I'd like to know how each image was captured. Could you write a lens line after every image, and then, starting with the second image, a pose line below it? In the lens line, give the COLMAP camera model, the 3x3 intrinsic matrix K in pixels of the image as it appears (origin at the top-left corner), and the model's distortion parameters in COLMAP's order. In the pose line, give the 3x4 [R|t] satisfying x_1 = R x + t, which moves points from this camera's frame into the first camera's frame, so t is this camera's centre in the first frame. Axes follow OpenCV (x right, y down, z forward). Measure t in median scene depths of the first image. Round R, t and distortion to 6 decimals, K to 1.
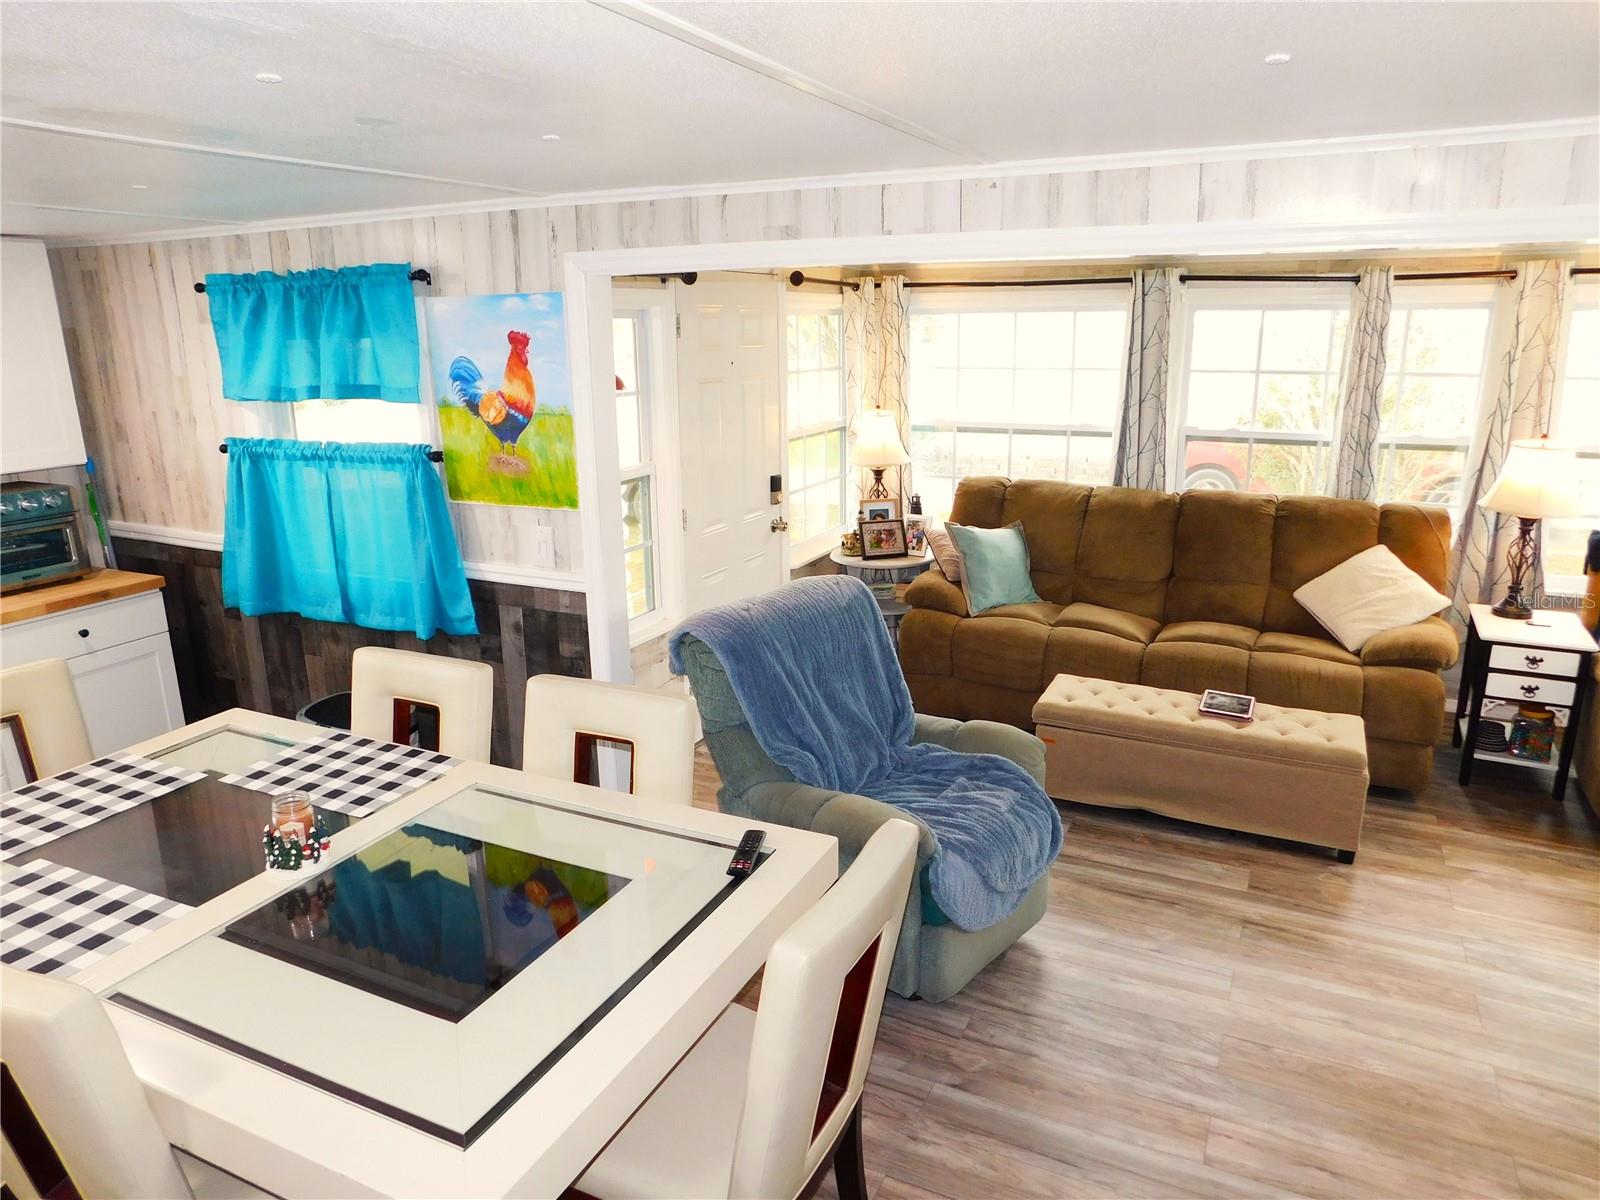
lens RADIAL K [[1064.6, 0, 801.0], [0, 1064.6, 593.4], [0, 0, 1]] dist [-0.076147, 0.068539]
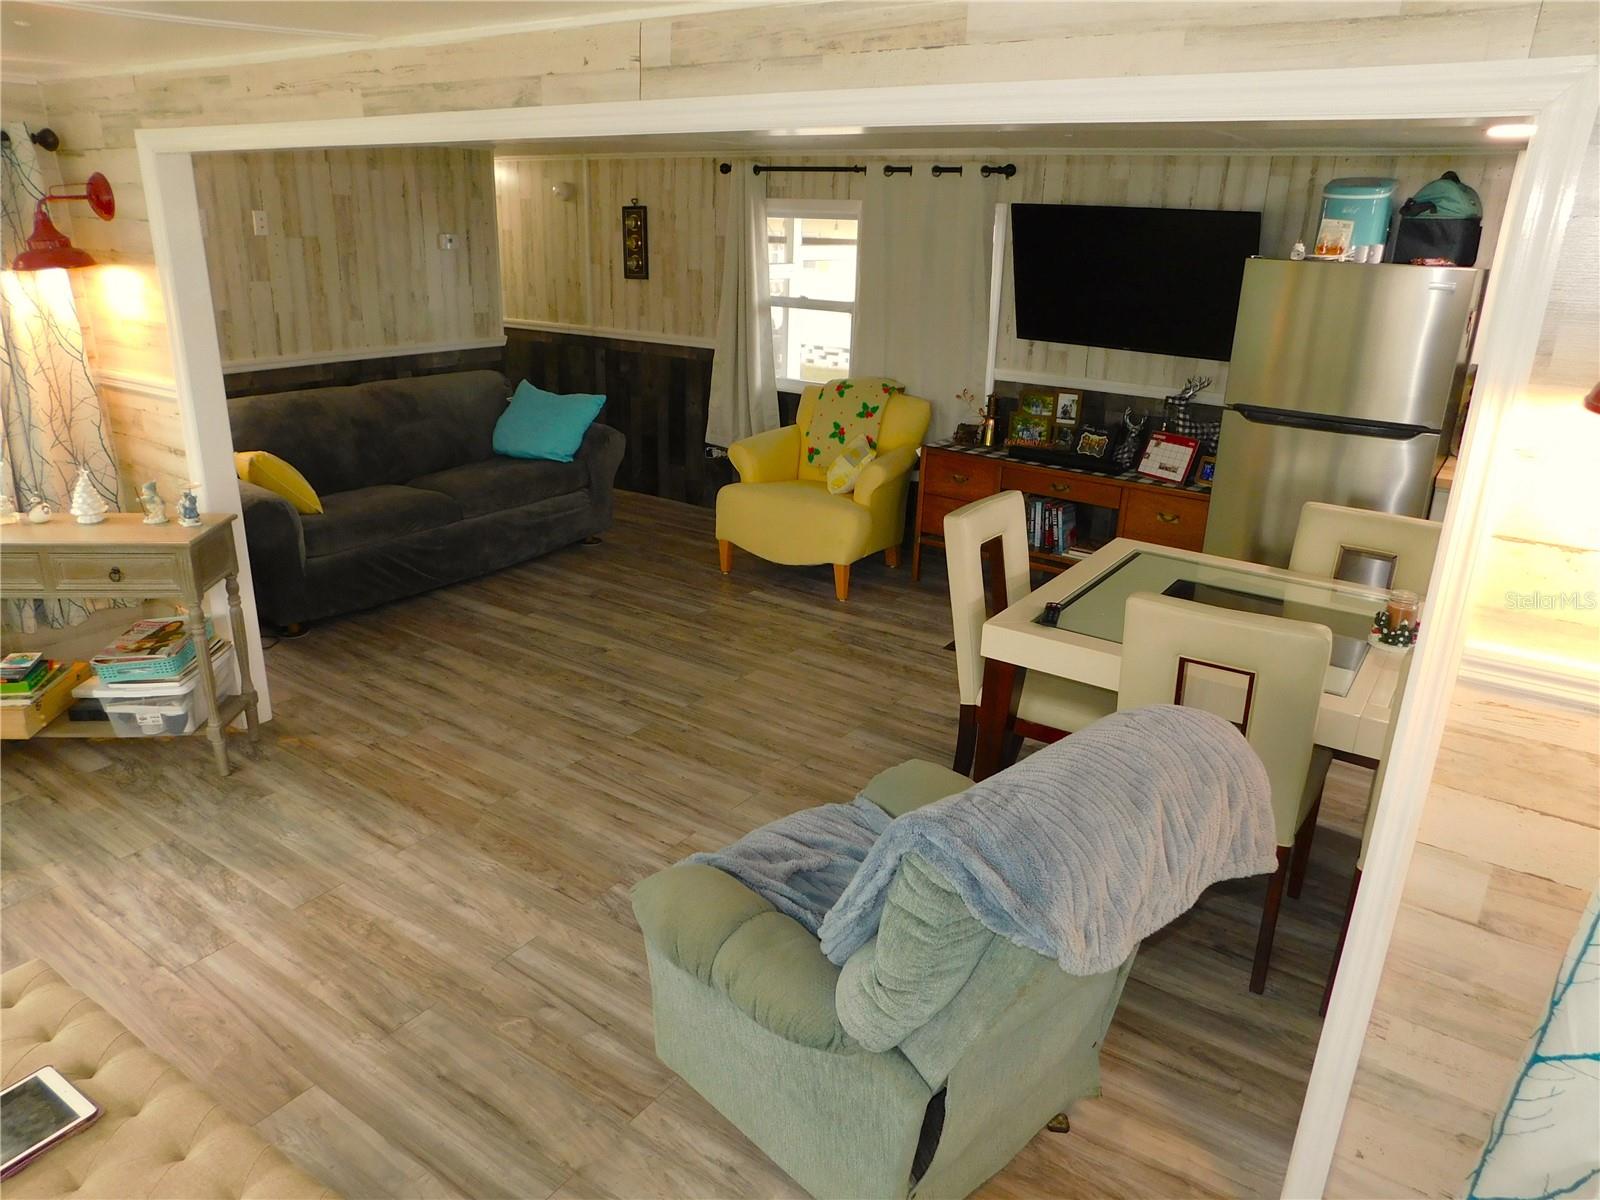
lens RADIAL K [[1094.0, 0, 797.3], [0, 1094.0, 594.5], [0, 0, 1]] dist [-0.067878, 0.050432]
pose [[-0.988636, -0.062188, 0.136862, 0.038770], [0.024040, 0.833303, 0.552294, -0.268570], [-0.148394, 0.549308, -0.822338, 1.052053]]
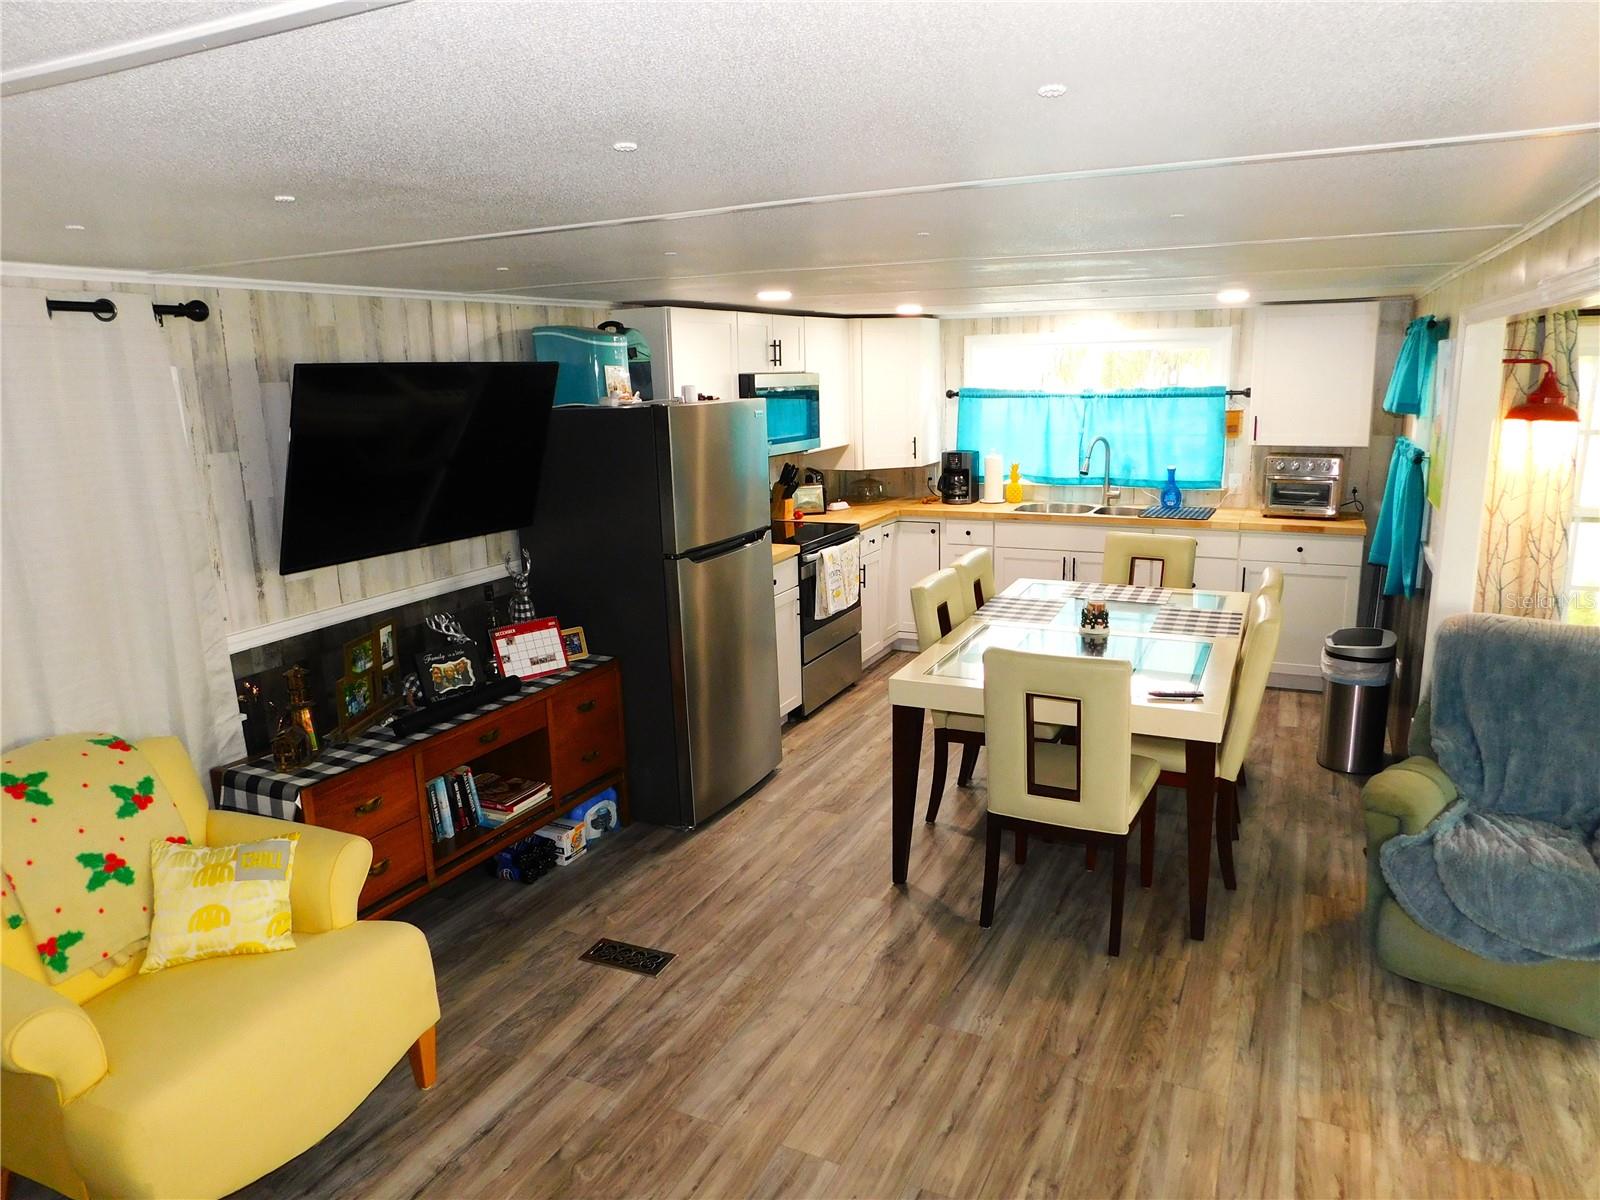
lens RADIAL K [[1064.6, 0, 801.0], [0, 1064.6, 593.4], [0, 0, 1]] dist [-0.076147, 0.068539]
pose [[0.008781, 0.225942, -0.974101, 0.710813], [-0.232676, 0.947862, 0.217758, -0.056247], [0.972515, 0.224738, 0.060894, 0.148691]]
